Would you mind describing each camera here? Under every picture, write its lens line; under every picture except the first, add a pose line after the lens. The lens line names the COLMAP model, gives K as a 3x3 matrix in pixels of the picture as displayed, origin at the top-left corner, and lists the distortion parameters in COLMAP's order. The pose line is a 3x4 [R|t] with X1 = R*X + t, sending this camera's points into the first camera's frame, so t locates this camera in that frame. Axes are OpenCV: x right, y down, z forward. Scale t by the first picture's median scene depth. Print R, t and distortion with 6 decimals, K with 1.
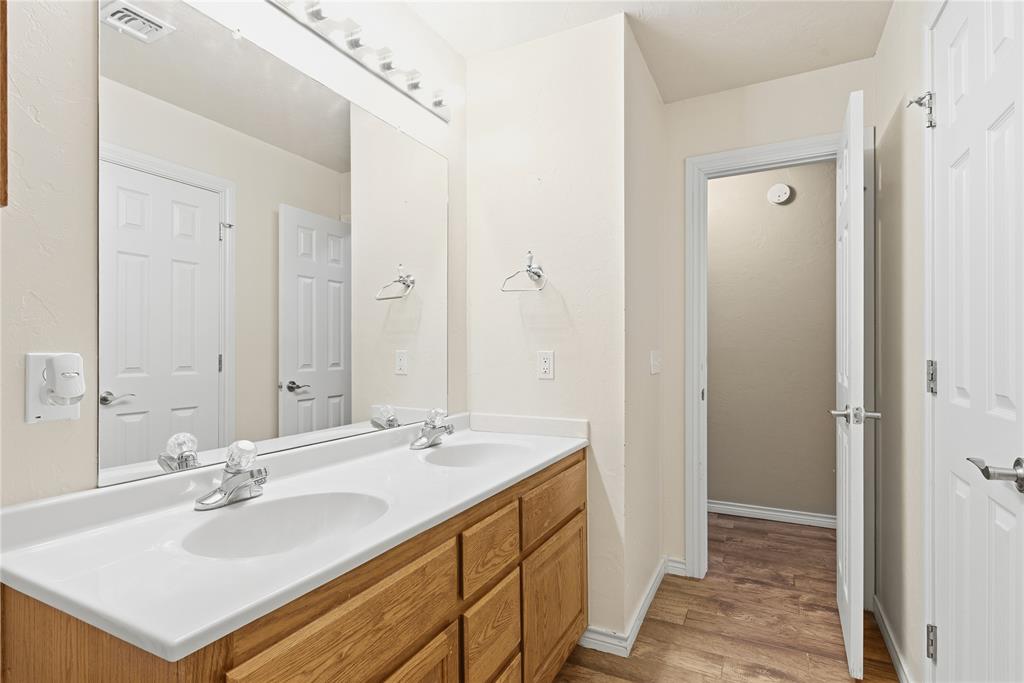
lens RADIAL K [[502.0, 0, 497.9], [0, 502.0, 350.4], [0, 0, 1]] dist [0.008618, 0.000507]
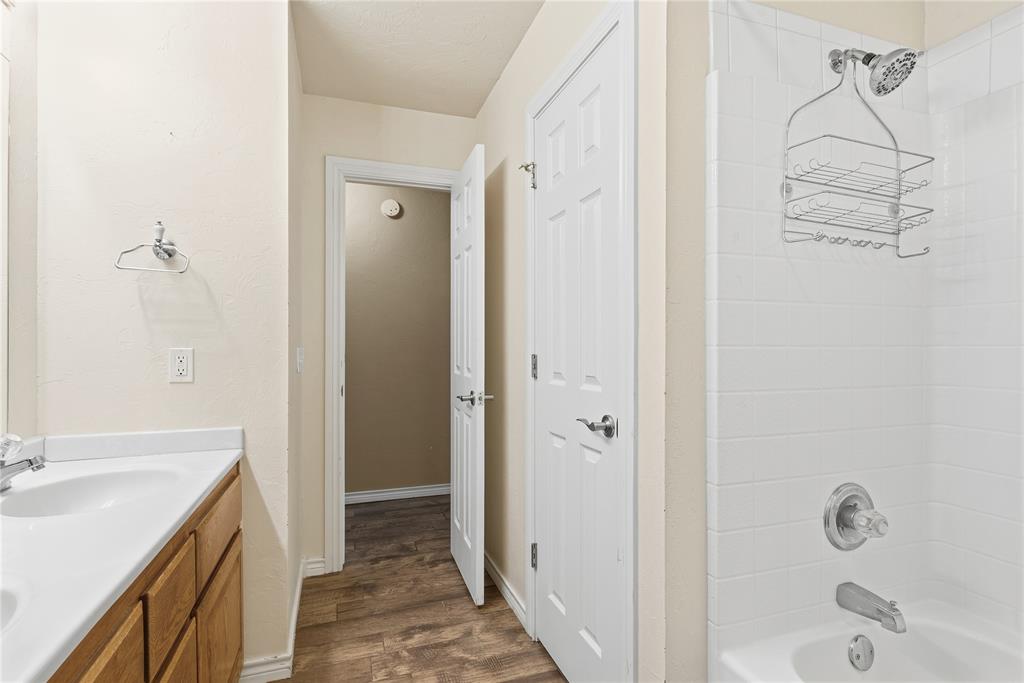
lens RADIAL K [[502.0, 0, 515.4], [0, 502.0, 347.5], [0, 0, 1]] dist [0.008618, 0.000507]
pose [[0.692685, 0.000050, 0.721240, -0.120776], [0.000764, 0.999999, -0.000803, 0.001248], [-0.721239, 0.001108, 0.692685, 0.049326]]
